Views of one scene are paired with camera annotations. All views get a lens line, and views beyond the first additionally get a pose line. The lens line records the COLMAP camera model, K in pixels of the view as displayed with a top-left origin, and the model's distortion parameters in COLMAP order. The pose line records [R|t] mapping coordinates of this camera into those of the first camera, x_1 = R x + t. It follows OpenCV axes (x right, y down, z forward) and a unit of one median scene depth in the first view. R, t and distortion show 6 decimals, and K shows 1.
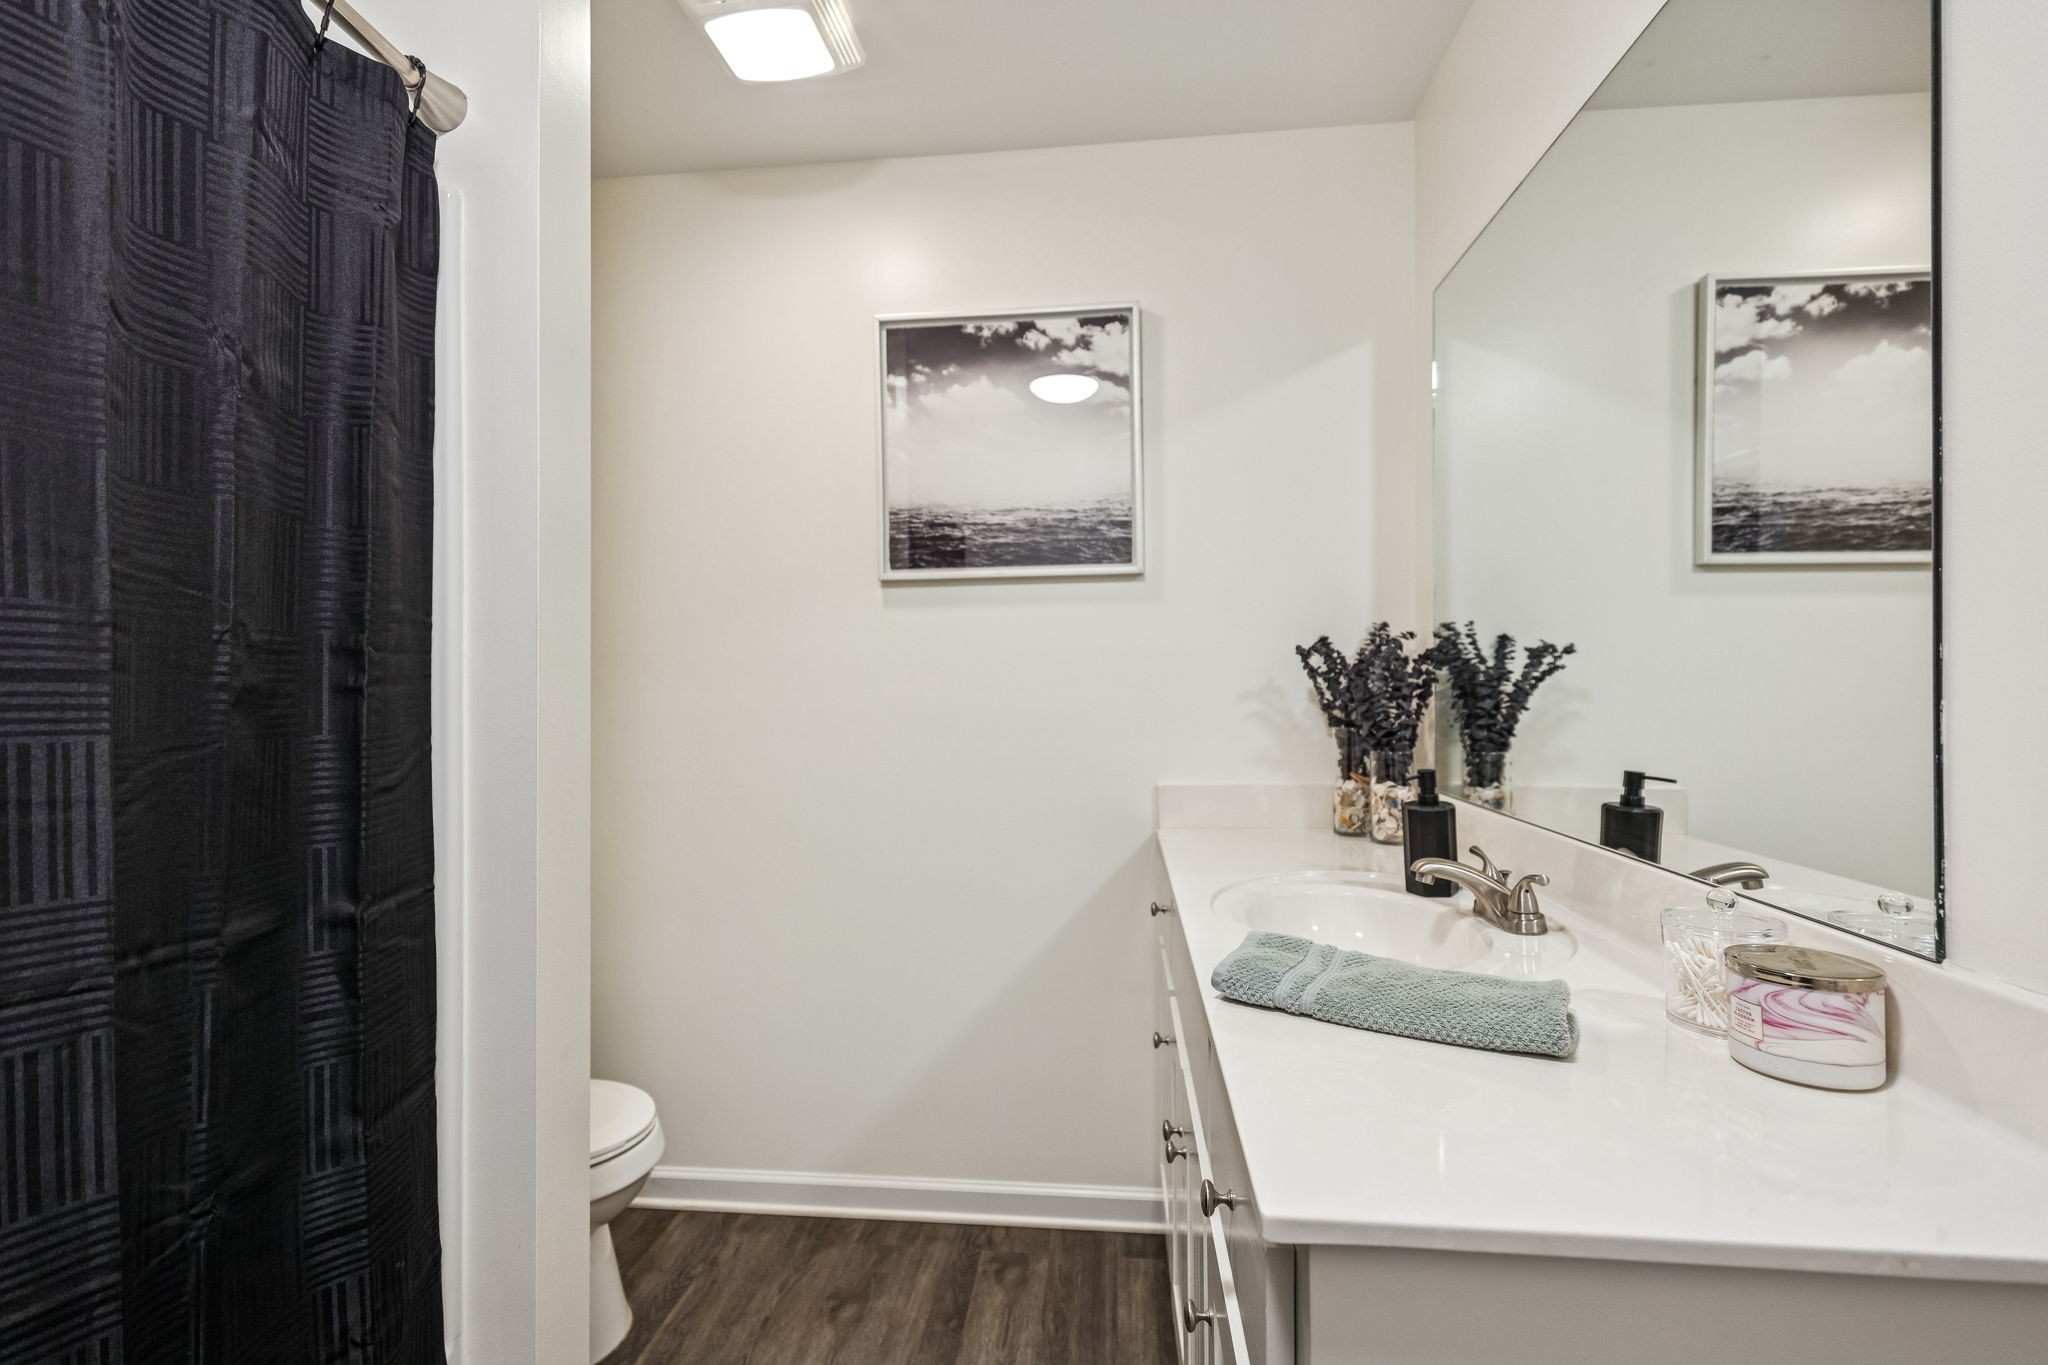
lens RADIAL K [[911.6, 0, 1026.9], [0, 911.6, 689.7], [0, 0, 1]] dist [-0.001950, -0.000224]
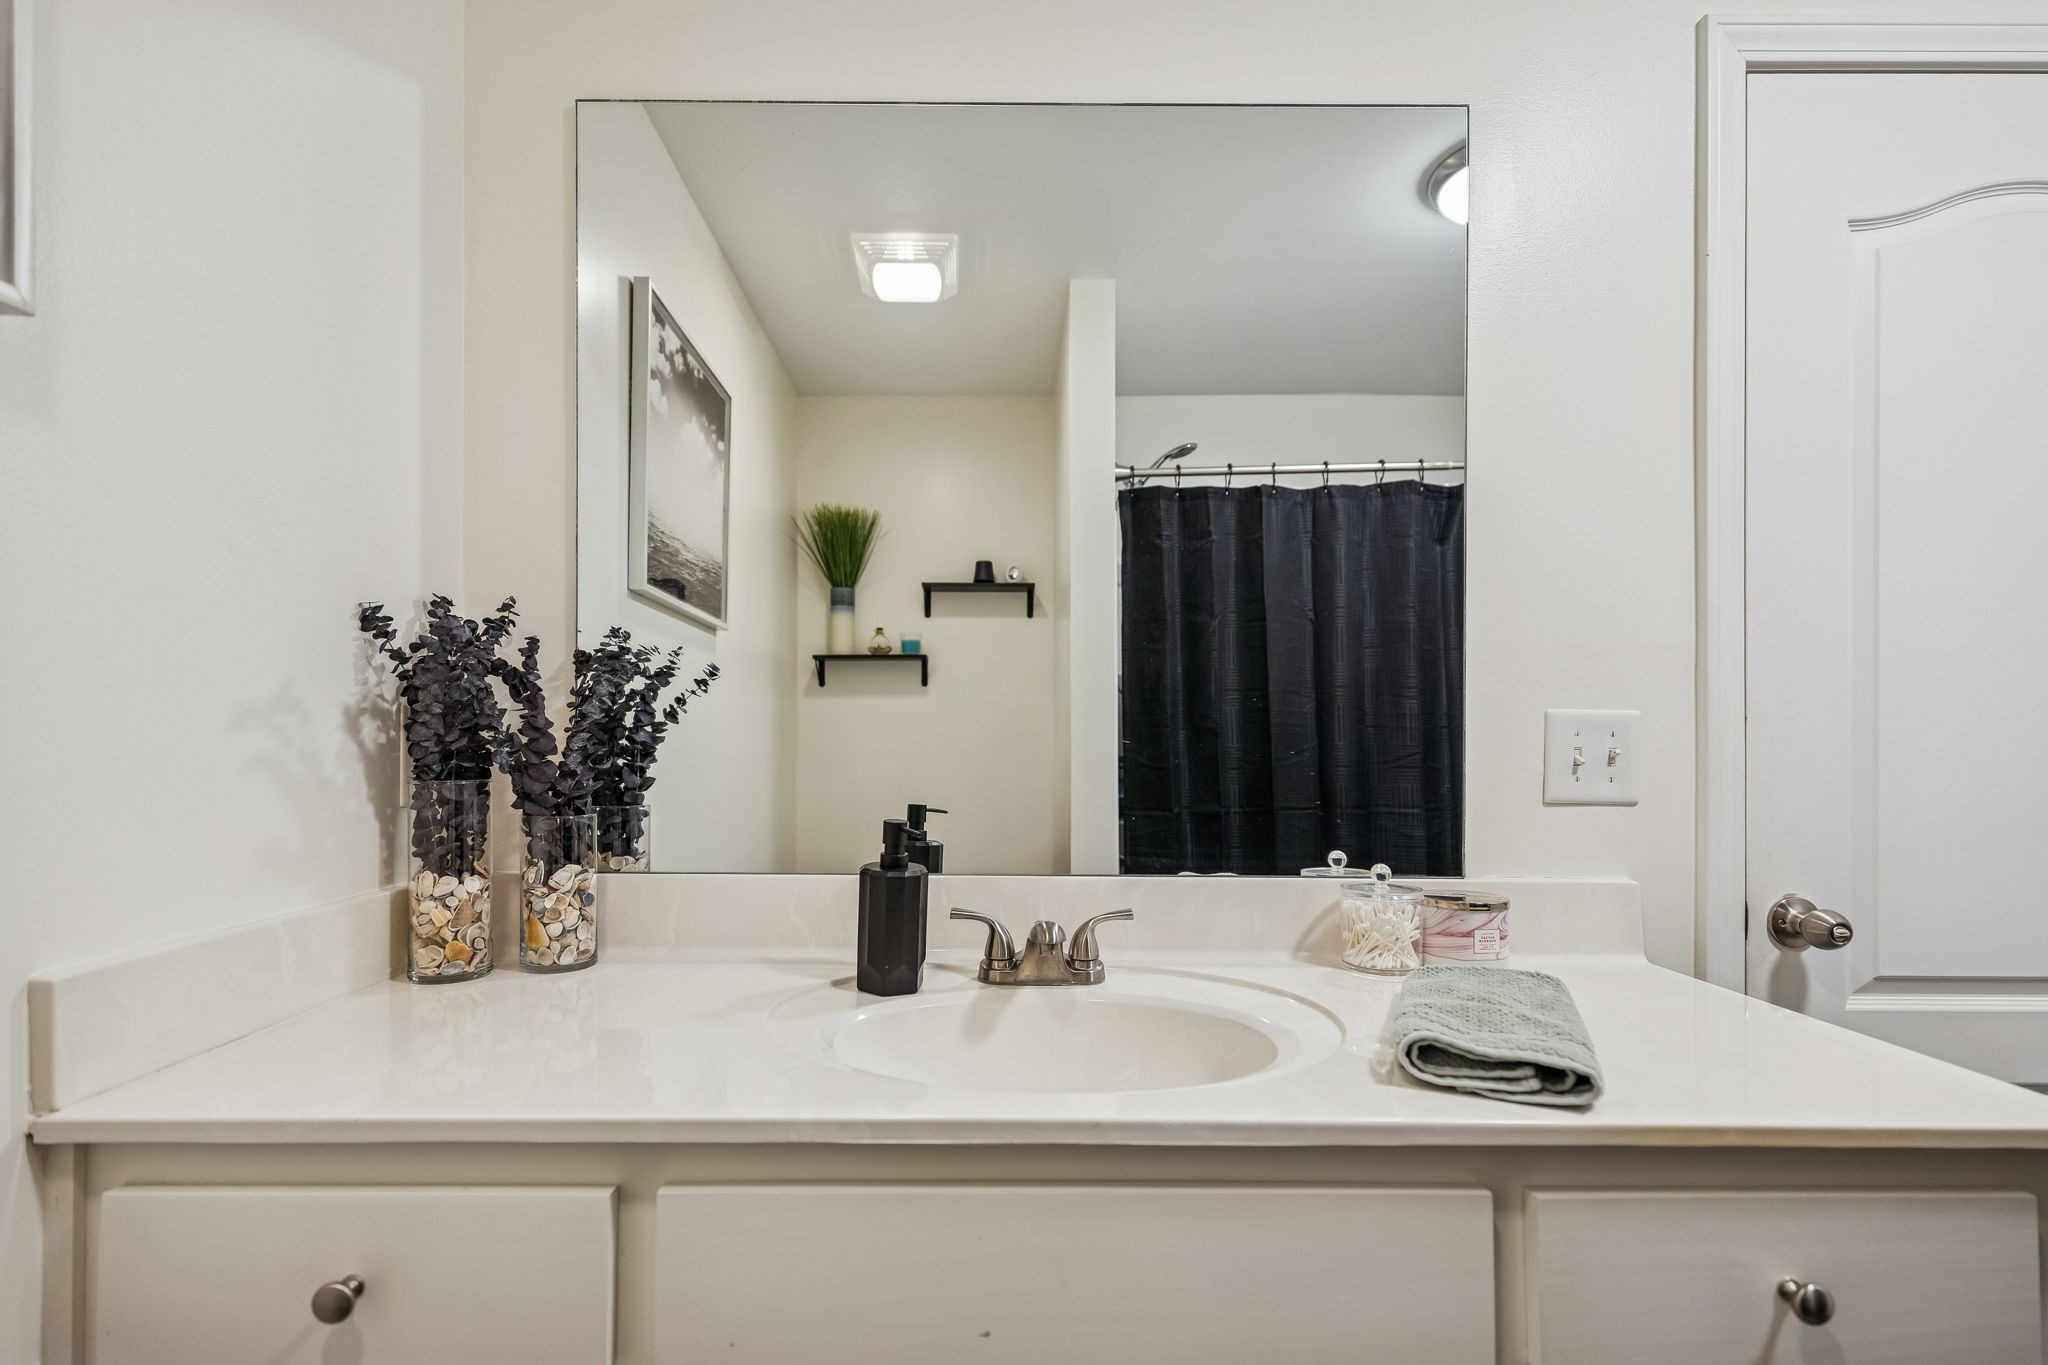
lens RADIAL K [[911.6, 0, 1006.5], [0, 911.6, 753.8], [0, 0, 1]] dist [-0.001950, -0.000224]
pose [[-0.100490, -0.007995, 0.994906, -0.213704], [-0.004814, 0.999960, 0.007550, 0.019491], [-0.994926, -0.004031, -0.100524, 0.705847]]
